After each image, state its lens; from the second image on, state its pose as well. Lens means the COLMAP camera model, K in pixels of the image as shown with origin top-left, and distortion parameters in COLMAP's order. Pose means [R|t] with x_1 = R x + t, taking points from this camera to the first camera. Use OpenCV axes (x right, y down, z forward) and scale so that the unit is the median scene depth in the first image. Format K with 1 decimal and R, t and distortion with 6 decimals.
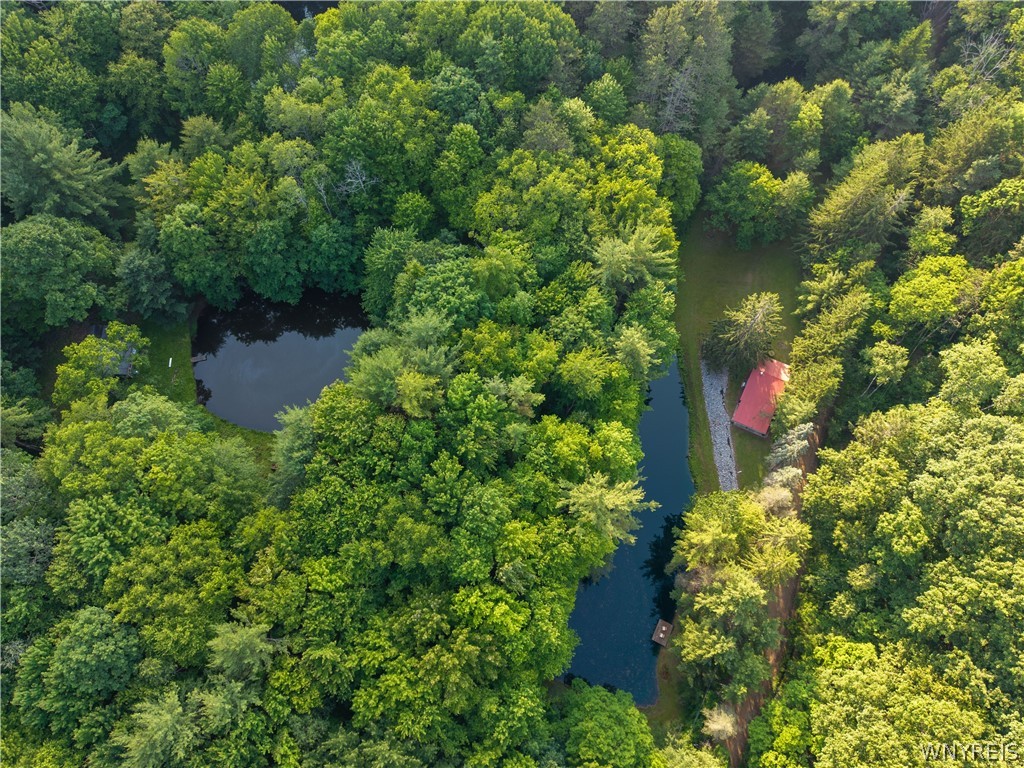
lens RADIAL K [[665.8, 0, 512.0], [0, 665.8, 384.0], [0, 0, 1]] dist [0.053252, -0.073762]
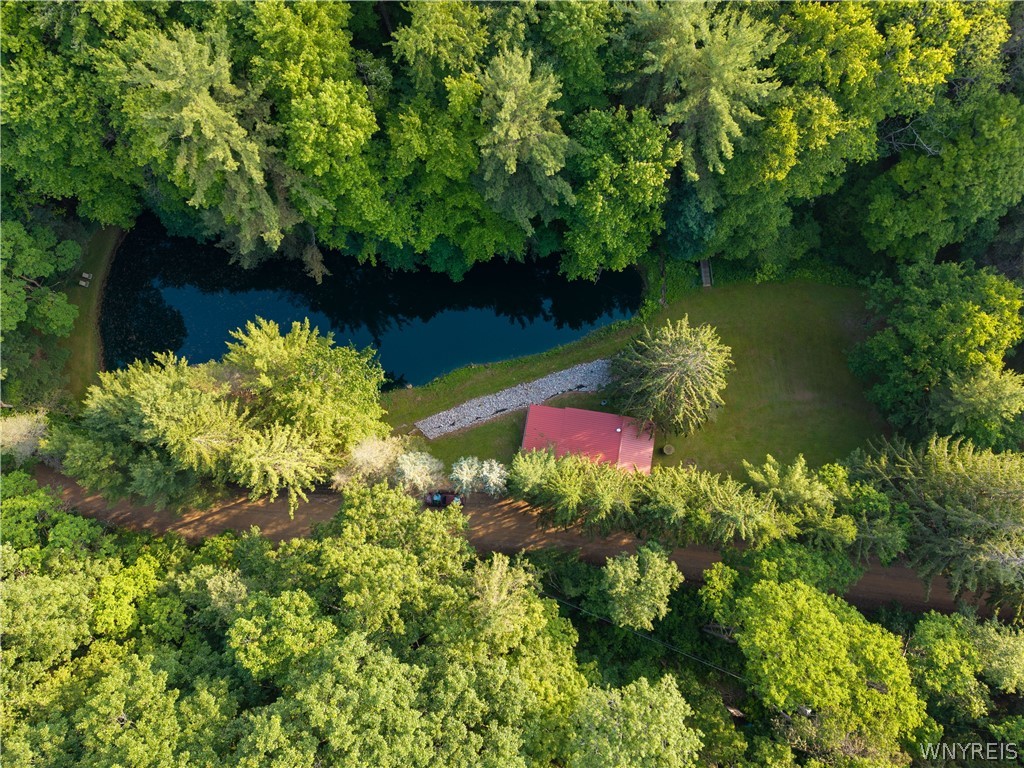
lens RADIAL K [[665.8, 0, 512.0], [0, 665.8, 384.0], [0, 0, 1]] dist [0.053252, -0.073762]
pose [[0.274540, 0.955421, -0.108623, 0.429725], [-0.904841, 0.294916, 0.307061, -0.142566], [0.325408, 0.013986, 0.945470, 0.478447]]
